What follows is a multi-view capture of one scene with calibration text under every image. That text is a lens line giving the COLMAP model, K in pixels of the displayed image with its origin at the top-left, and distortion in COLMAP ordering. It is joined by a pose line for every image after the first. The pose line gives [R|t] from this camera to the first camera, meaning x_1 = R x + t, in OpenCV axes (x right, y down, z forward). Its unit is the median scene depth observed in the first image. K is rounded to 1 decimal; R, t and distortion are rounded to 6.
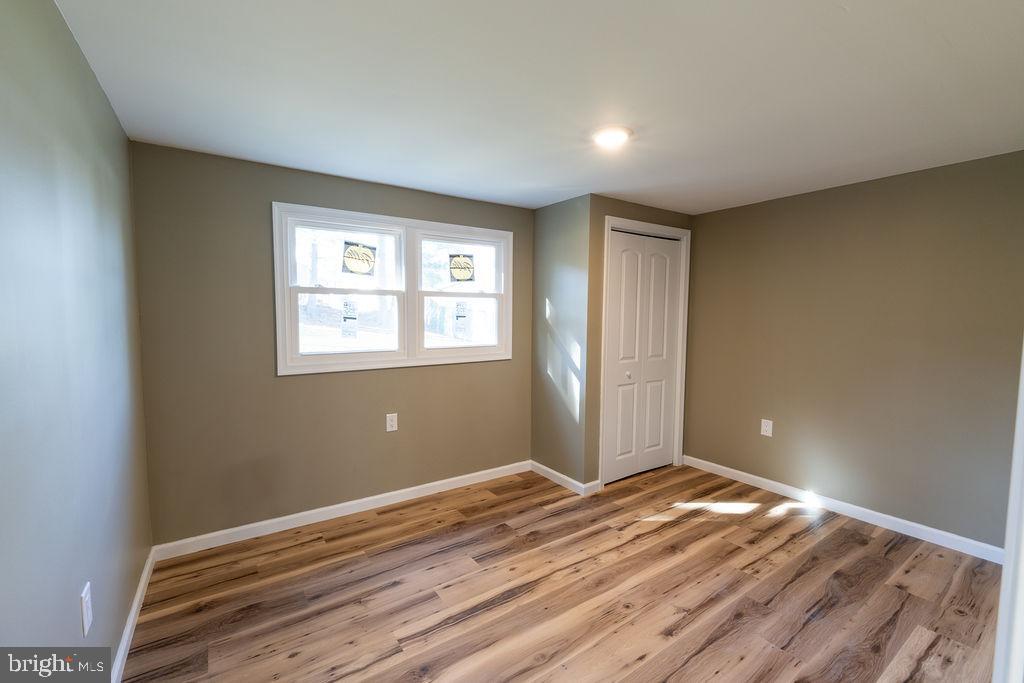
lens RADIAL K [[416.5, 0, 515.7], [0, 416.5, 339.0], [0, 0, 1]] dist [0.000920, -0.000082]
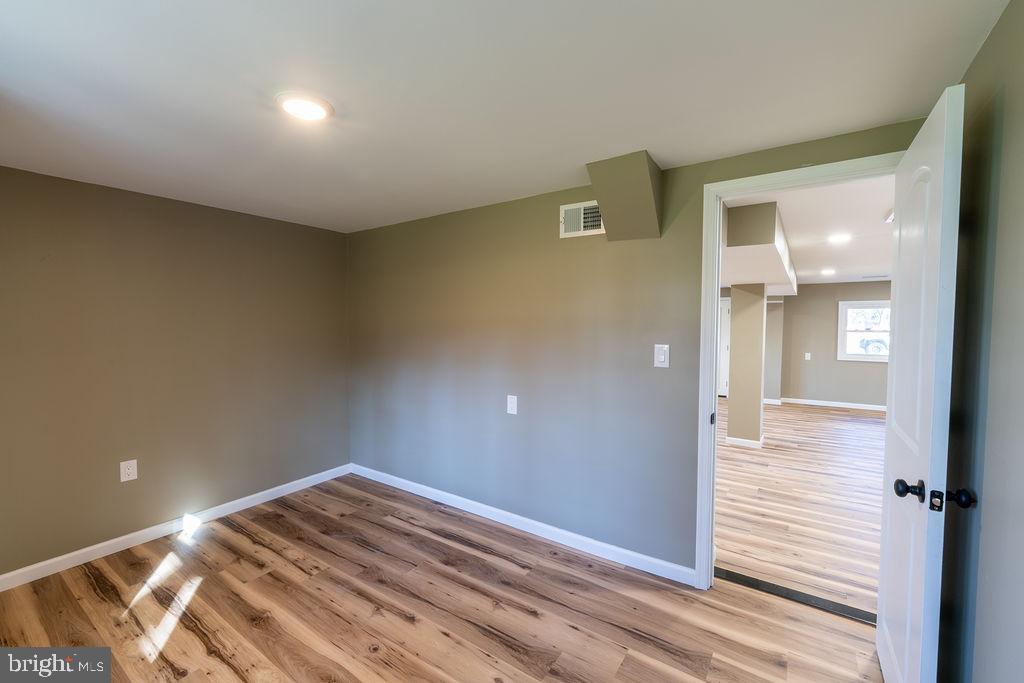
lens RADIAL K [[416.5, 0, 516.5], [0, 416.5, 339.7], [0, 0, 1]] dist [0.000920, -0.000082]
pose [[-0.329402, -0.044049, 0.943162, -0.523779], [0.060106, 0.995907, 0.067504, -0.056383], [-0.942275, 0.078925, -0.325406, 0.758331]]
